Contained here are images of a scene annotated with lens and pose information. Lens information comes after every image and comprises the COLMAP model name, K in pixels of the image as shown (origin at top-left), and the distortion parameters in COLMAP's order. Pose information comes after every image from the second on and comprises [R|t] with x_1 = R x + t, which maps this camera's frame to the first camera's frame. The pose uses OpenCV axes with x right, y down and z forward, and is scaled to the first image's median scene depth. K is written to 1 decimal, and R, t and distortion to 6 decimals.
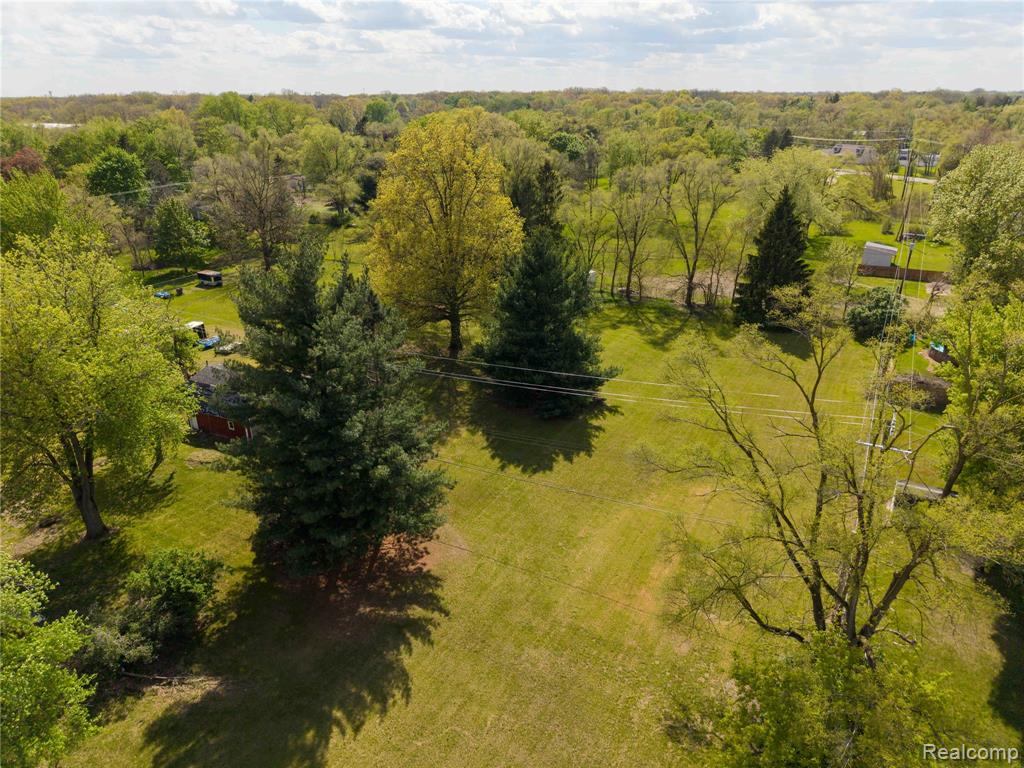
lens RADIAL K [[682.6, 0, 511.8], [0, 682.6, 390.6], [0, 0, 1]] dist [0.005806, -0.001142]
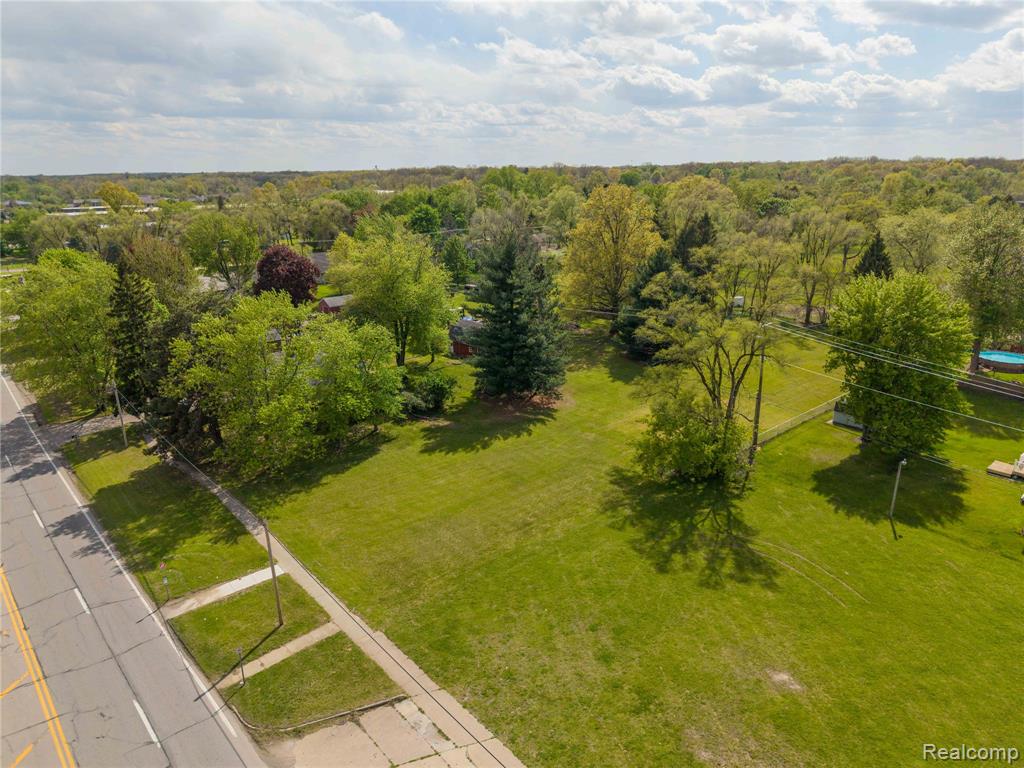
lens RADIAL K [[685.4, 0, 513.5], [0, 685.4, 386.9], [0, 0, 1]] dist [-0.001332, 0.000967]
pose [[0.935350, 0.100055, -0.339277, 0.089951], [-0.132138, 0.988557, -0.072759, 0.076217], [0.328115, 0.112886, 0.937868, -0.181211]]
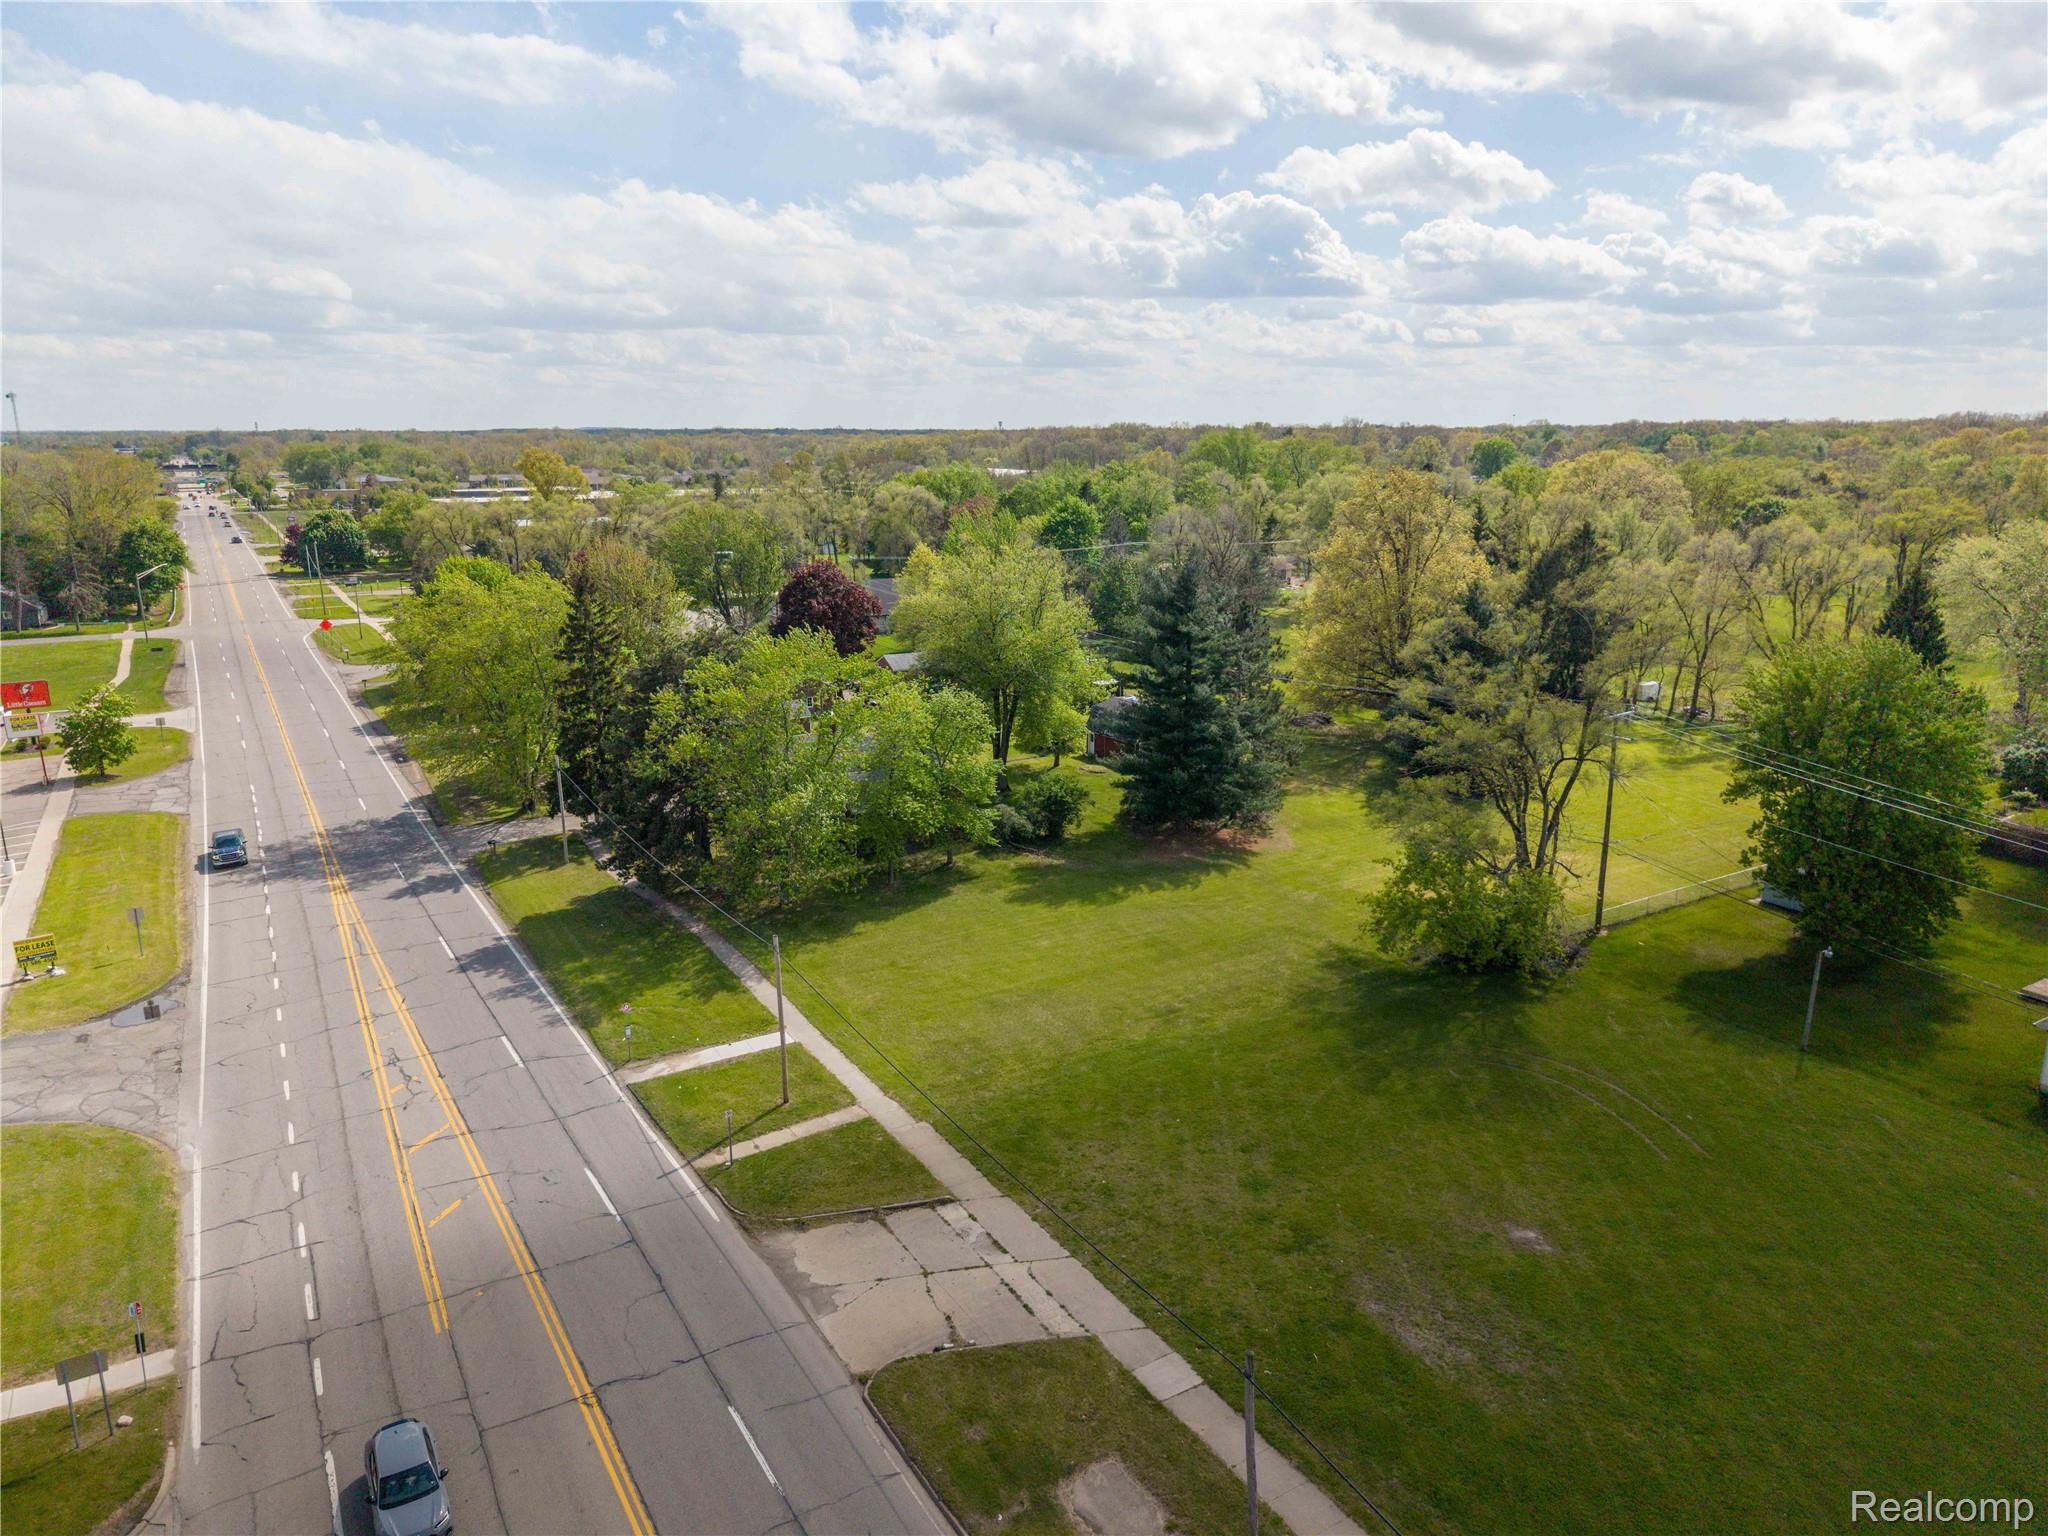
lens RADIAL K [[1365.3, 0, 1023.6], [0, 1365.3, 781.2], [0, 0, 1]] dist [0.005806, -0.001142]
pose [[0.860705, 0.129803, -0.492278, 0.135292], [-0.203478, 0.974069, -0.098924, 0.095562], [0.466672, 0.185312, 0.864799, -0.237017]]
